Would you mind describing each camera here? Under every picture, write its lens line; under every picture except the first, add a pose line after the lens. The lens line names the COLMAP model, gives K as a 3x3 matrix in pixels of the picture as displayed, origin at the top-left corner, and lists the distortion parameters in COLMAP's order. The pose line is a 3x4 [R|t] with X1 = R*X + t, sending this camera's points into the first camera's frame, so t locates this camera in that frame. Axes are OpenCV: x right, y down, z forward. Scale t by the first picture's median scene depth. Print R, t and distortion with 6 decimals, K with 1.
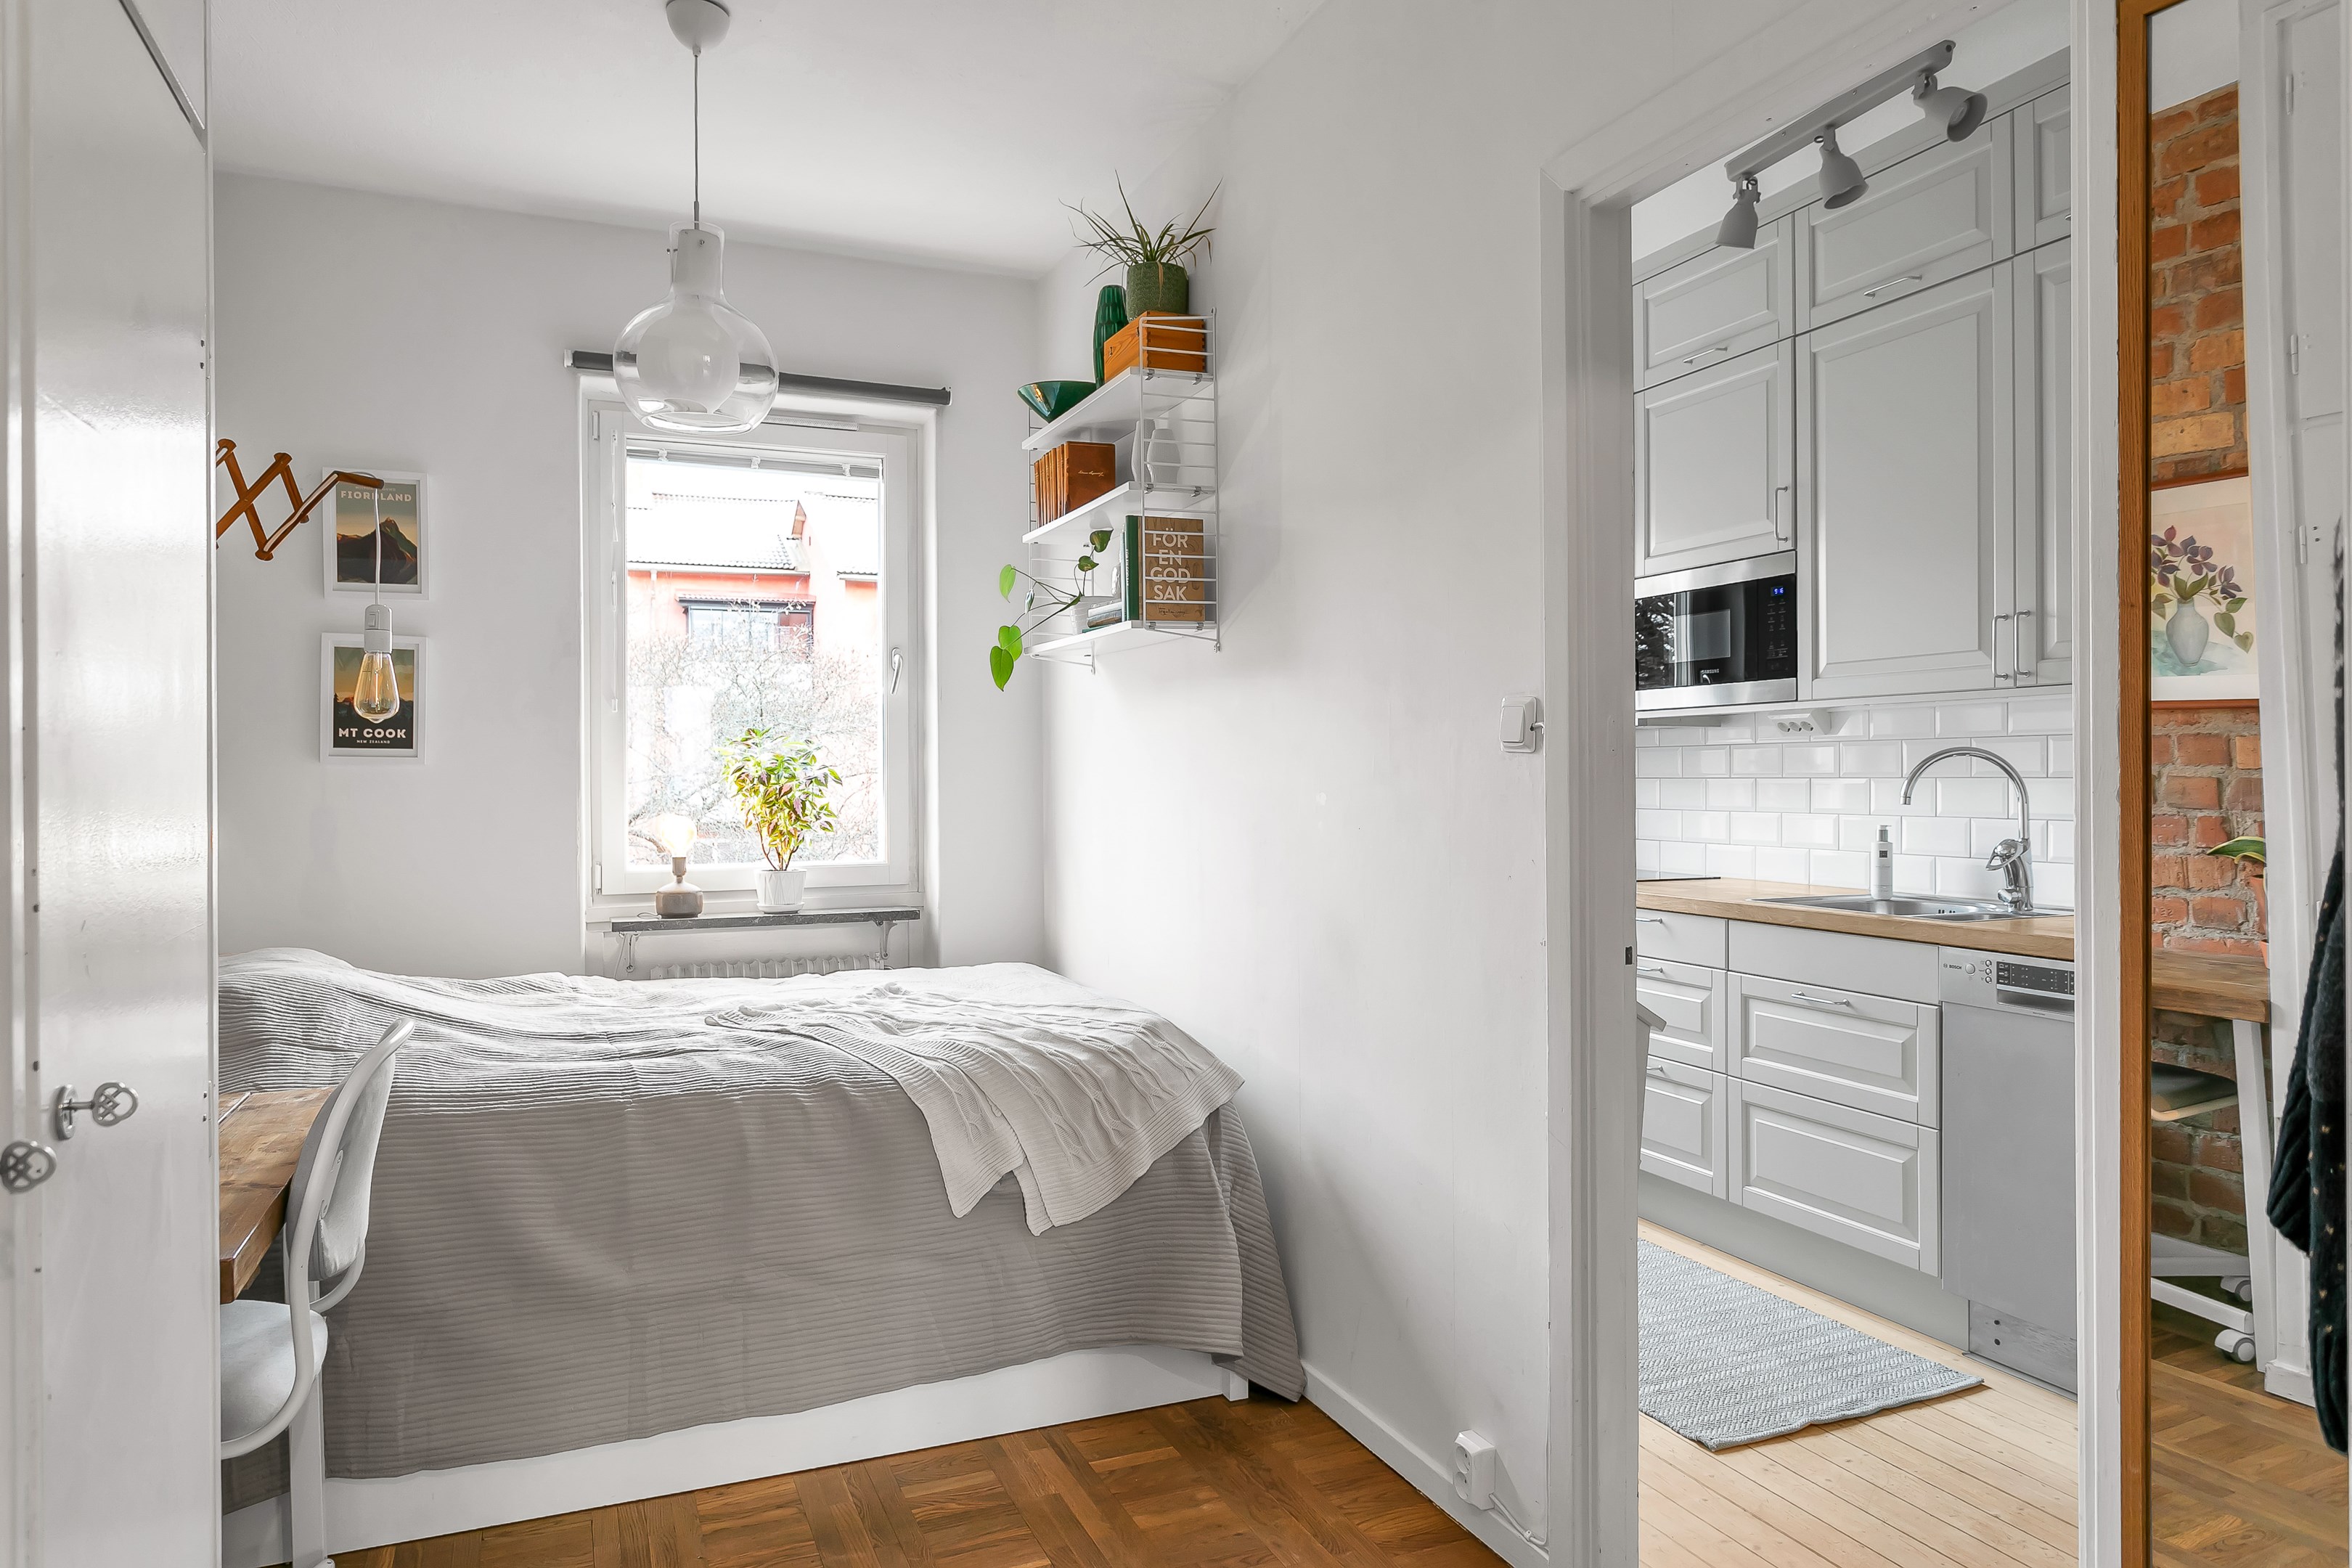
lens RADIAL K [[1443.0, 0, 1173.1], [0, 1443.0, 775.9], [0, 0, 1]] dist [-0.013320, 0.013418]
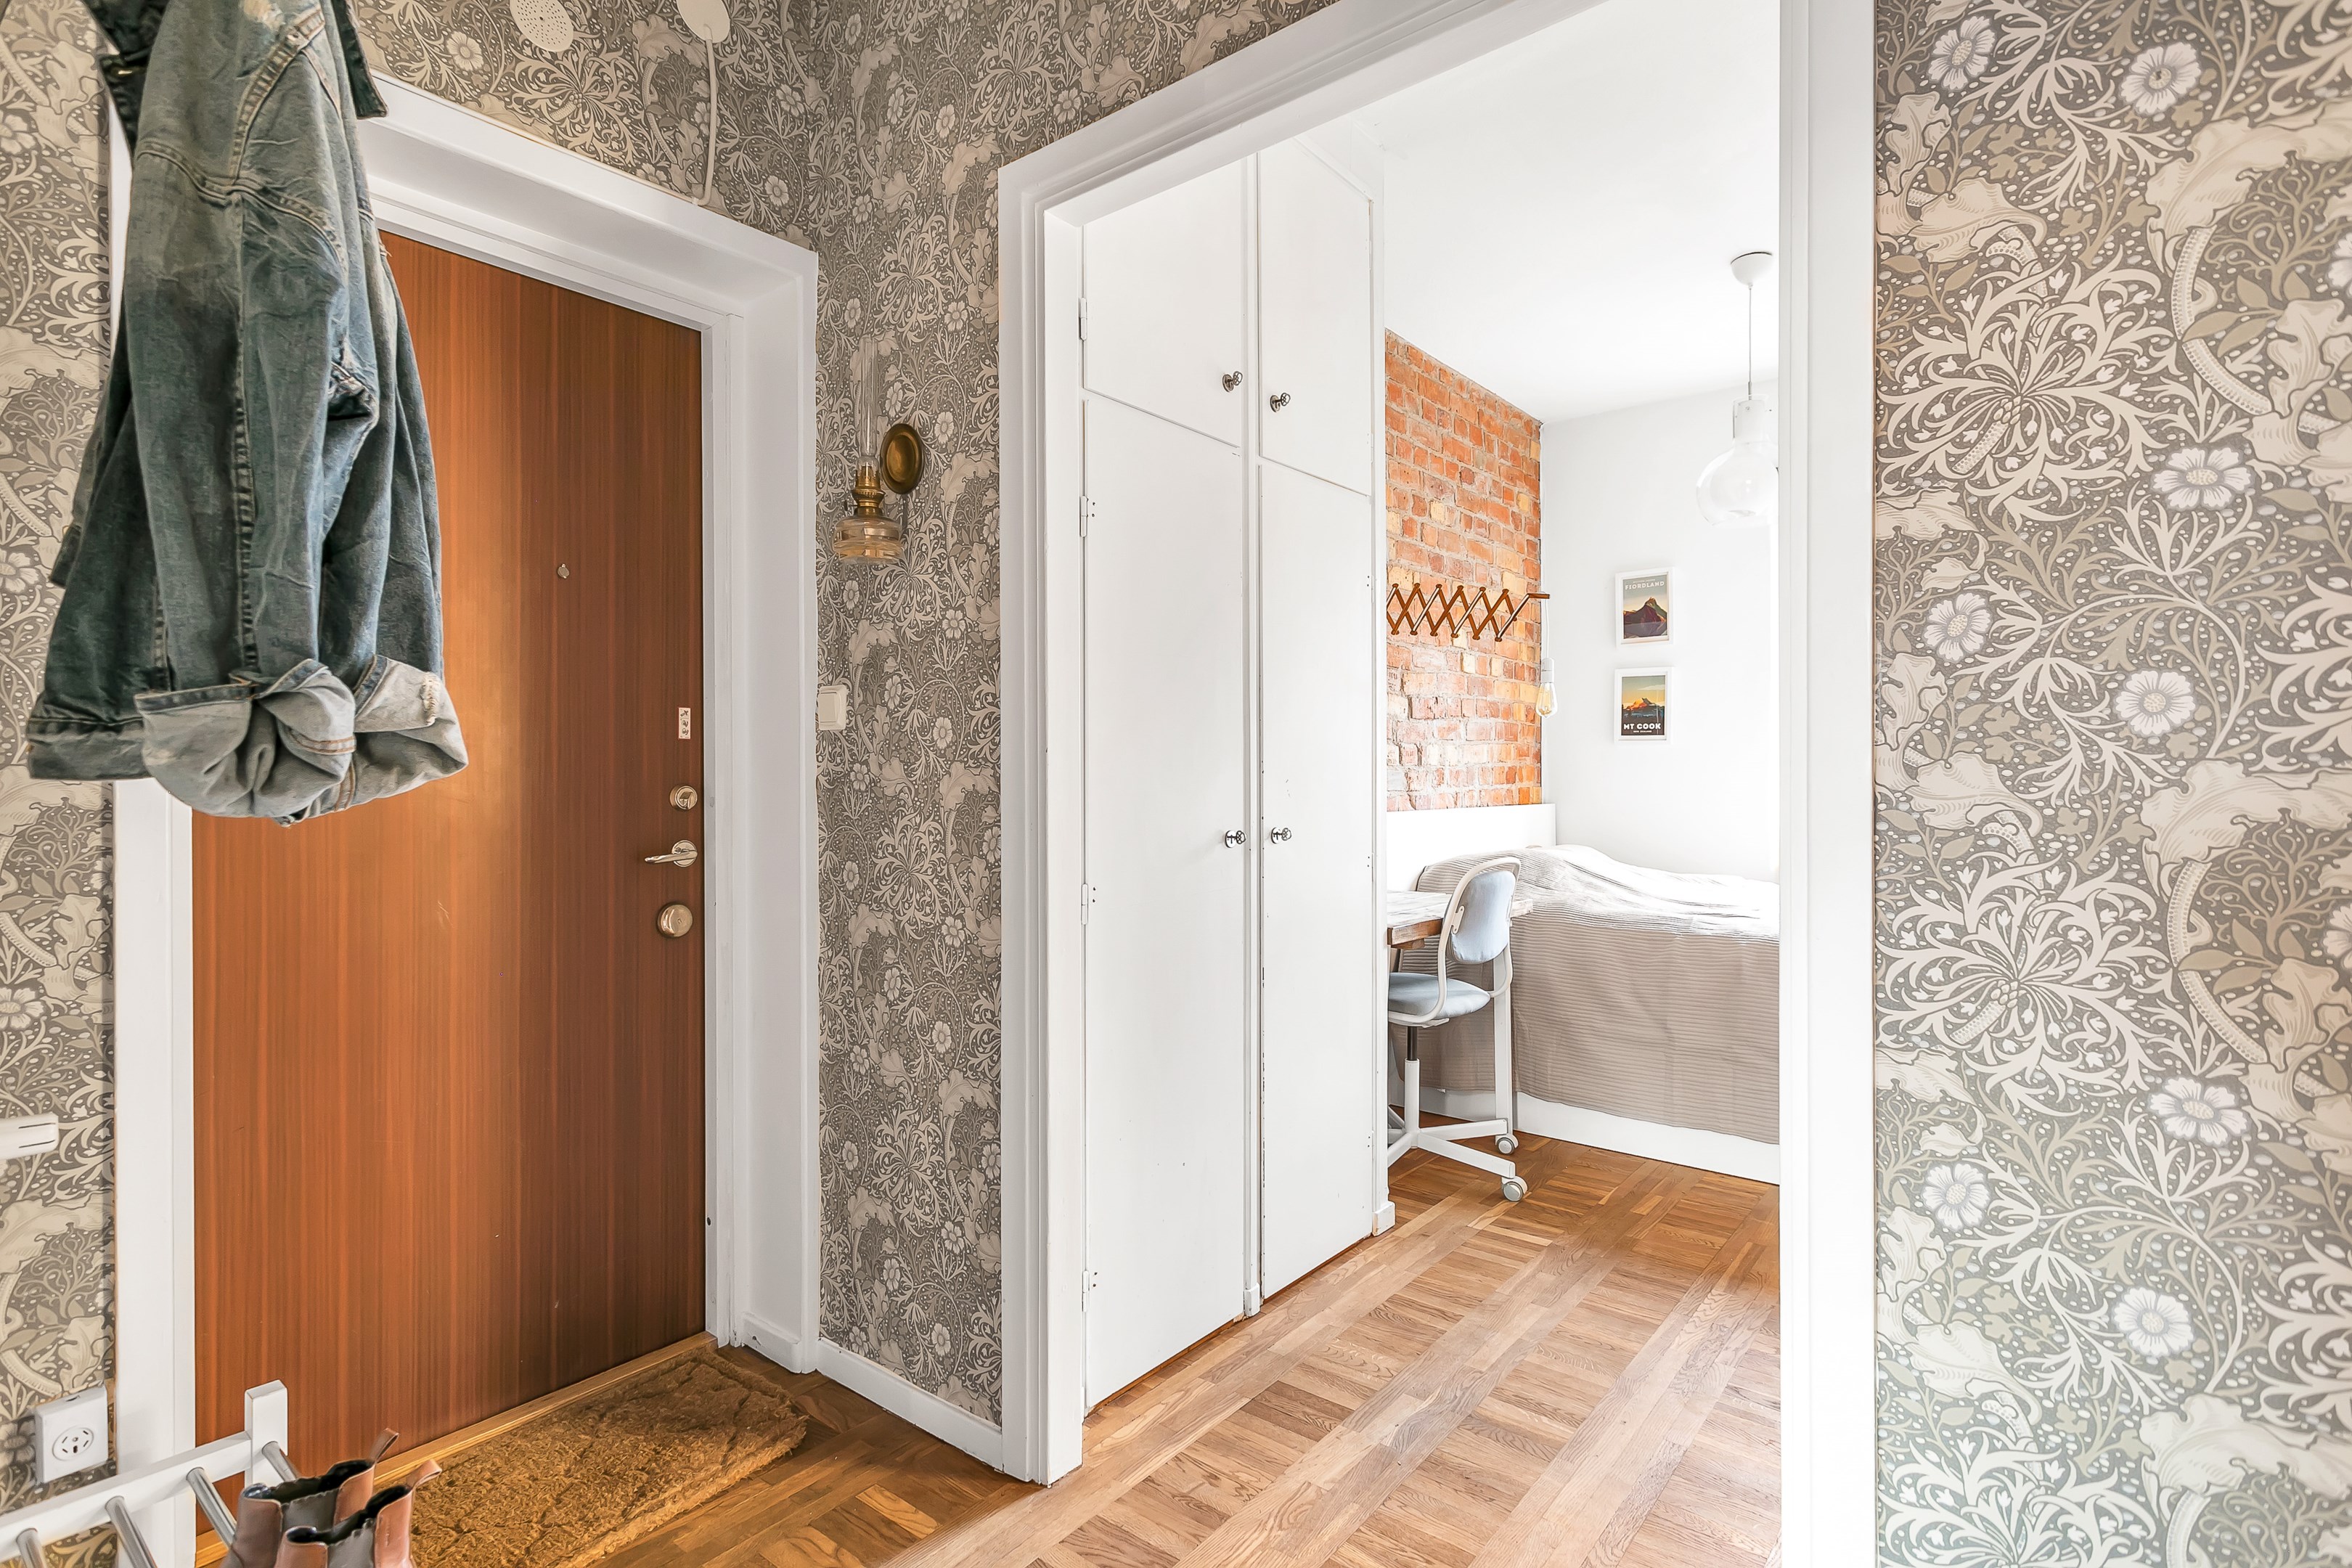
lens RADIAL K [[1162.4, 0, 1164.8], [0, 1162.4, 777.9], [0, 0, 1]] dist [-0.000618, 0.000631]
pose [[0.462487, 0.004605, -0.886614, 0.426597], [0.000581, 0.999985, 0.005497, 0.024724], [0.886626, -0.003057, 0.462477, -0.135461]]
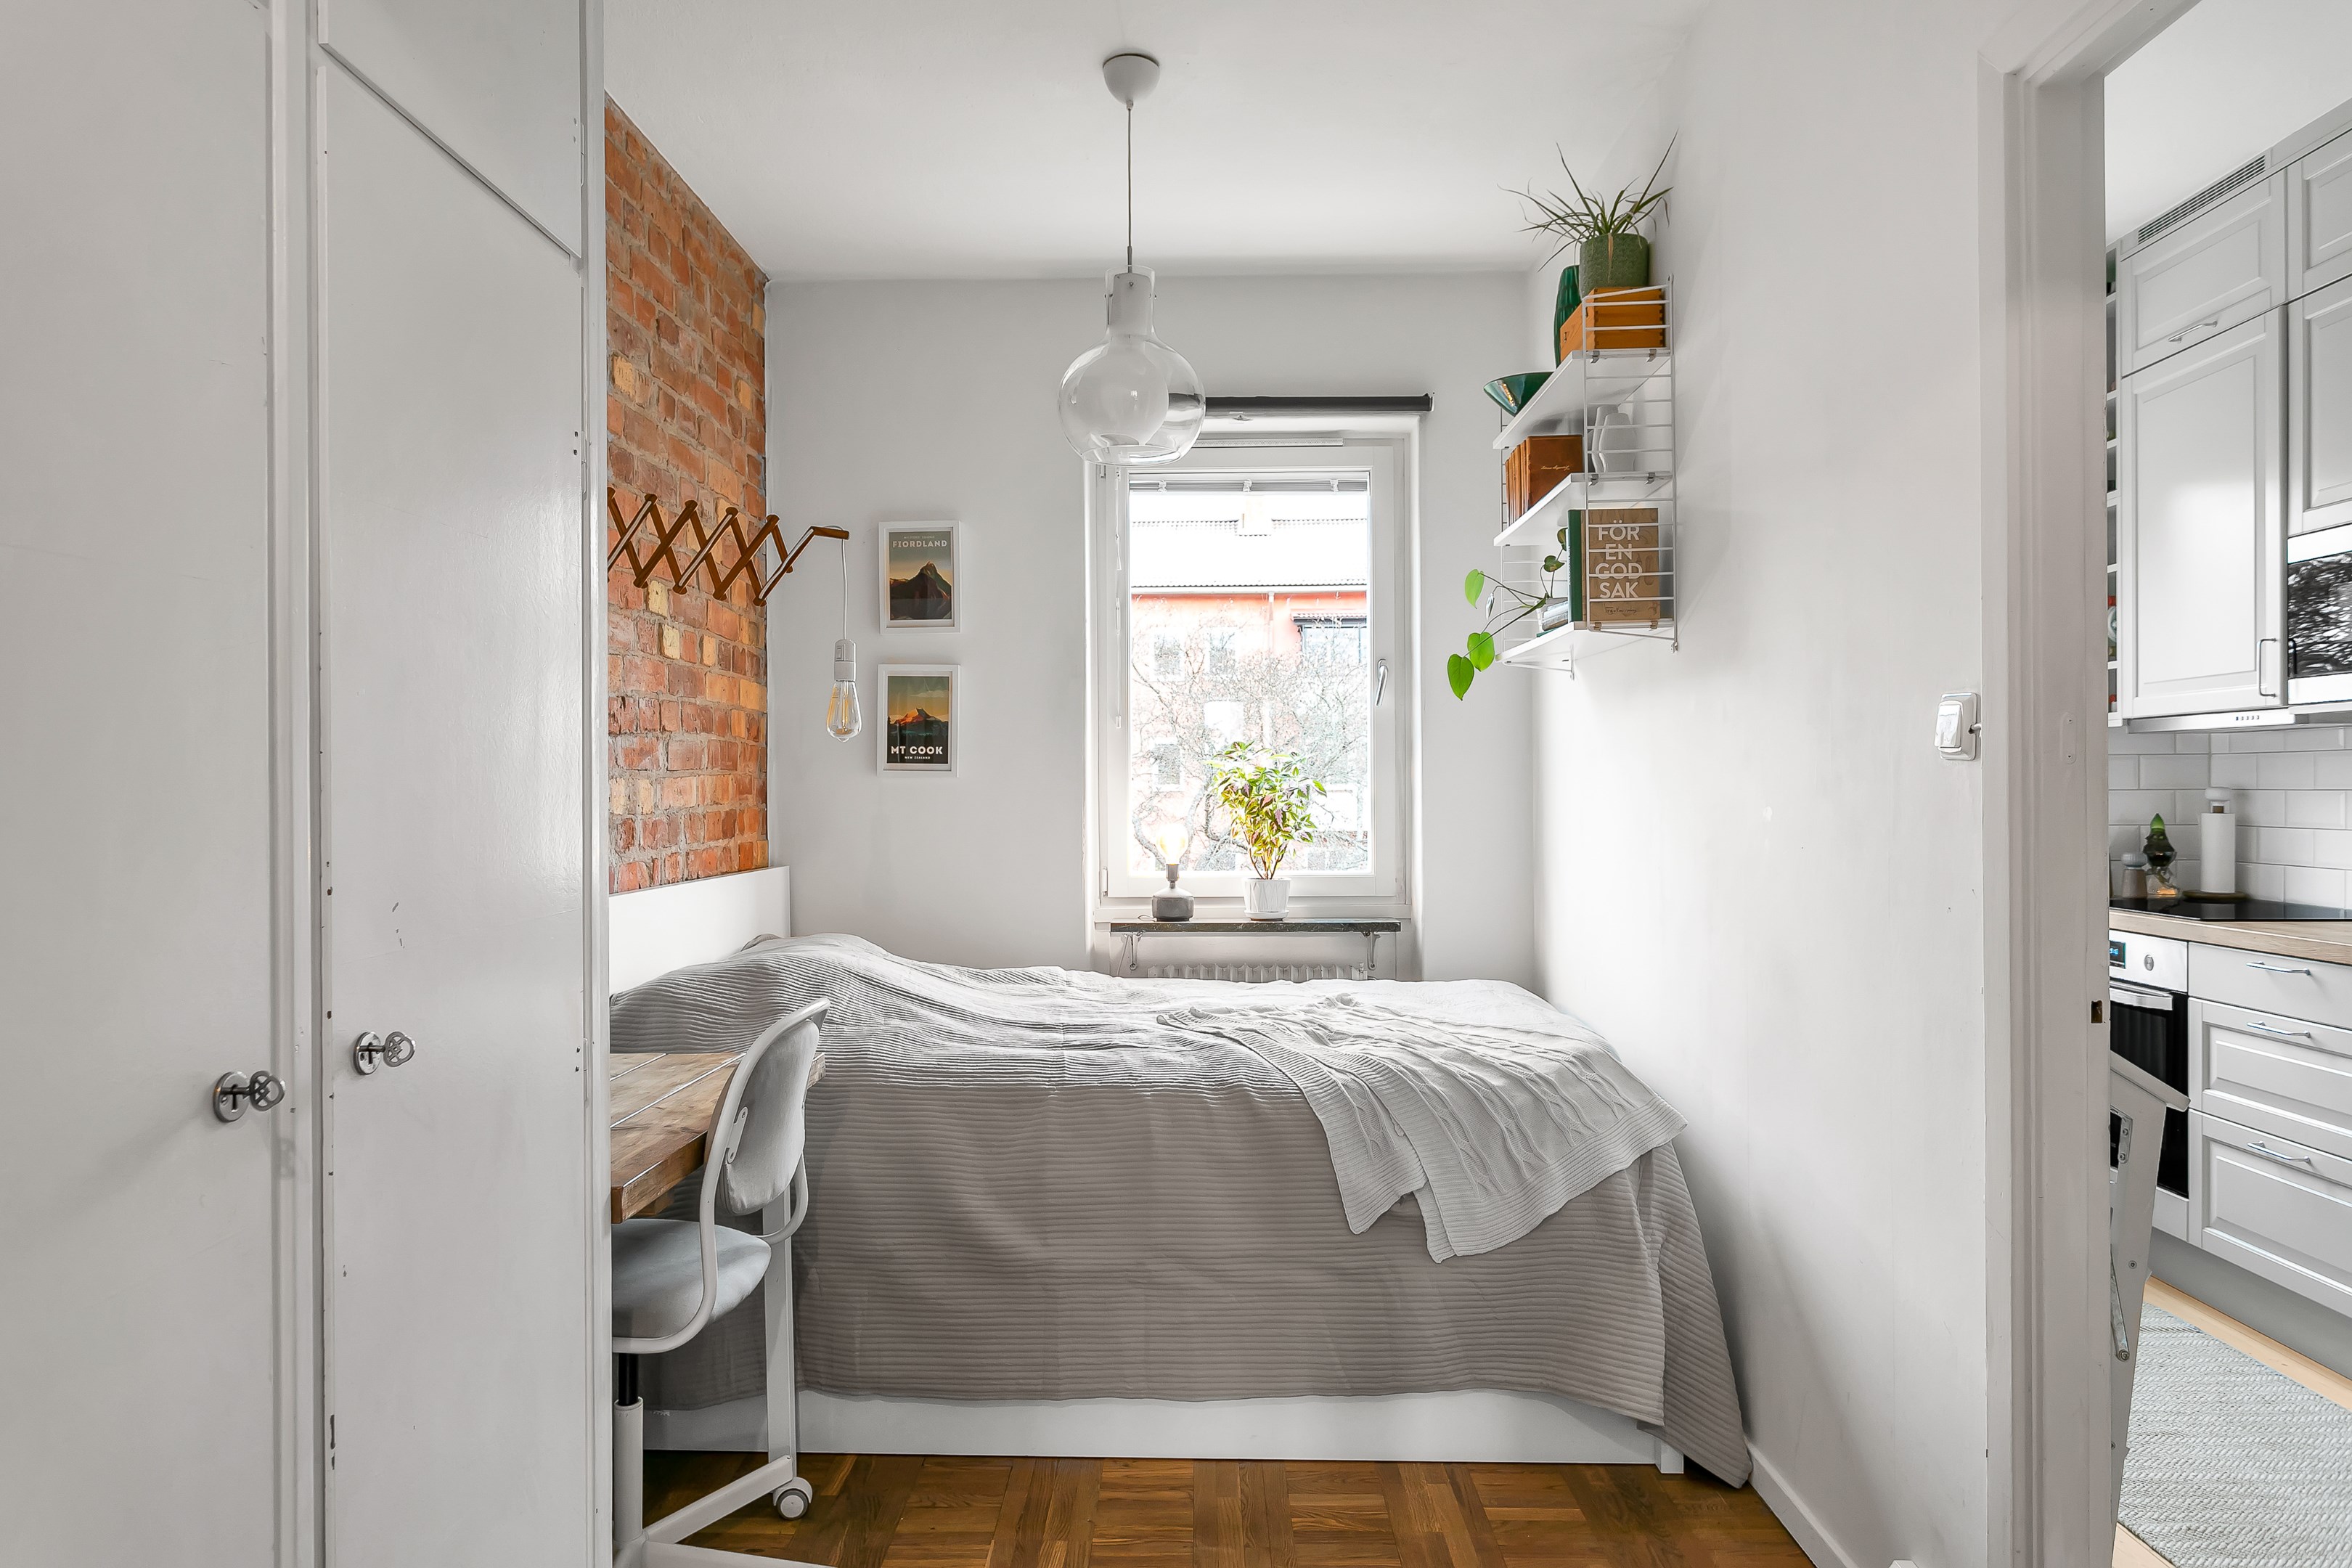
lens RADIAL K [[1443.0, 0, 1176.6], [0, 1443.0, 791.1], [0, 0, 1]] dist [-0.013320, 0.013418]
pose [[0.911879, 0.001099, -0.410457, 0.115033], [0.000126, 0.999996, 0.002959, -0.000468], [0.410459, -0.002750, 0.911875, 0.037922]]
